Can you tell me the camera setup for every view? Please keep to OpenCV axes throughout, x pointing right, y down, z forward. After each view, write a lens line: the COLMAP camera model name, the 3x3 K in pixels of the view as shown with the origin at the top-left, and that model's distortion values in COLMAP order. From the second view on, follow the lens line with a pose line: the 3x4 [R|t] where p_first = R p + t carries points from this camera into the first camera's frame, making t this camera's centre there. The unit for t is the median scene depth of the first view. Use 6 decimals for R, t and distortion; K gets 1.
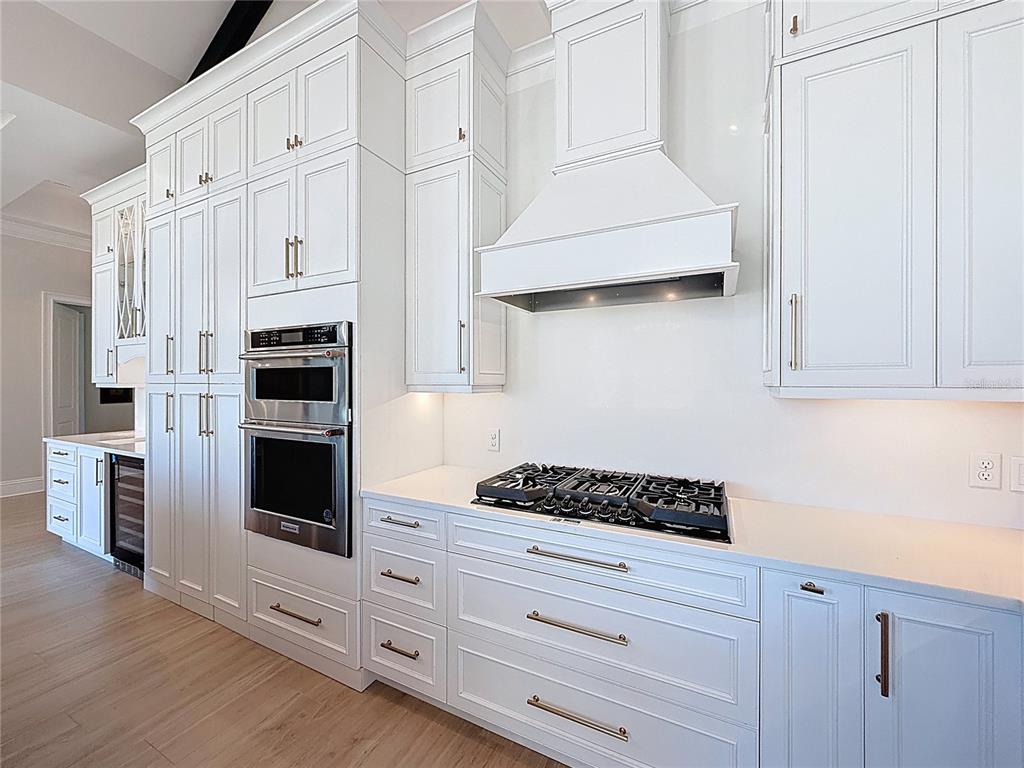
lens RADIAL K [[410.7, 0, 512.5], [0, 410.7, 381.3], [0, 0, 1]] dist [0.002555, 0.000278]
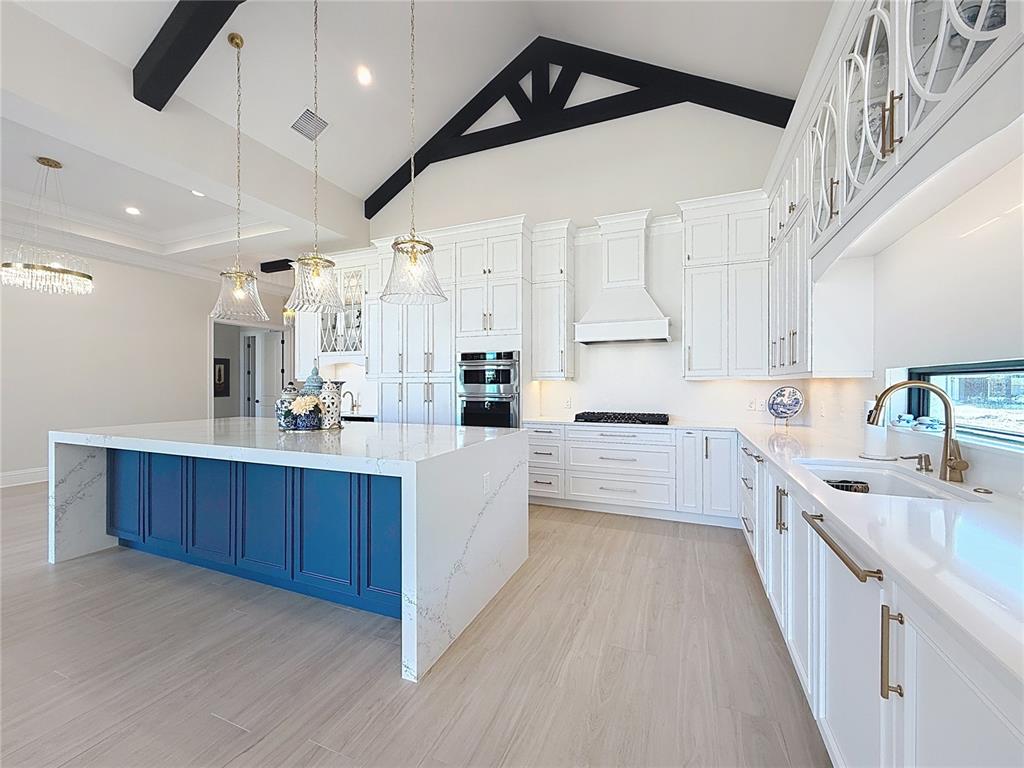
lens RADIAL K [[413.6, 0, 509.7], [0, 413.6, 384.3], [0, 0, 1]] dist [-0.001609, -0.000378]
pose [[0.997383, 0.000642, 0.072297, -0.602557], [-0.000539, 0.999999, -0.001444, 0.055111], [-0.072298, 0.001401, 0.997382, -1.376900]]
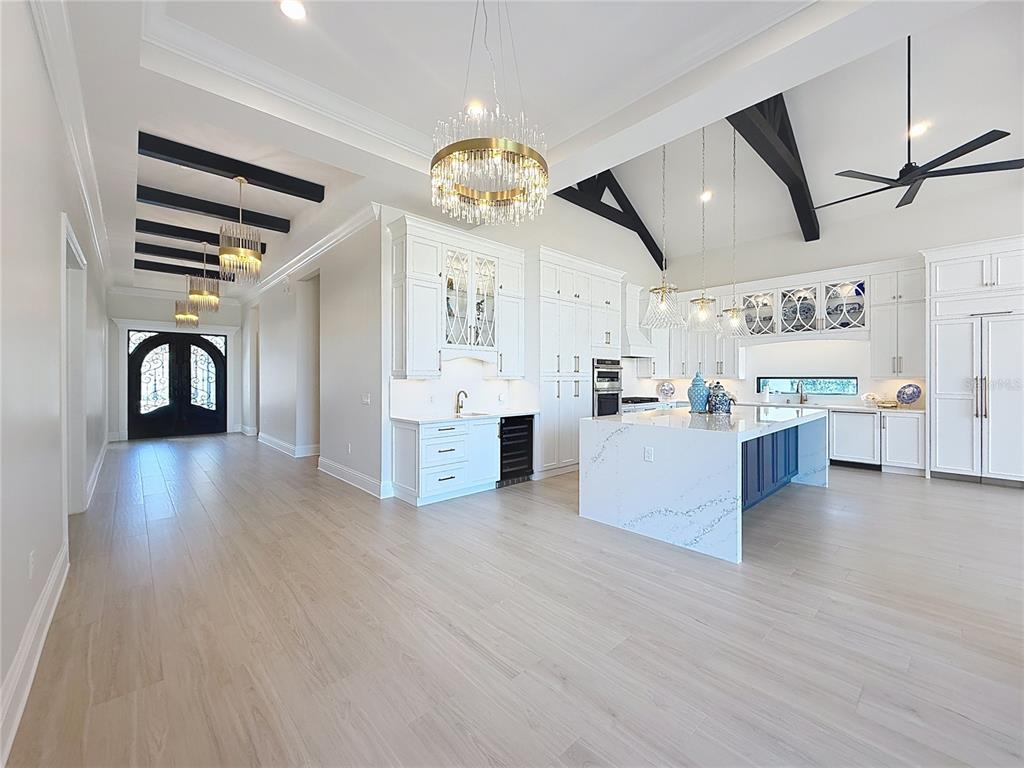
lens RADIAL K [[409.2, 0, 515.2], [0, 409.2, 375.3], [0, 0, 1]] dist [-0.000415, -0.000402]
pose [[0.338022, 0.005311, 0.941123, -4.042334], [-0.000288, 0.999985, -0.005539, 0.015514], [-0.941138, 0.001601, 0.338018, 0.630601]]
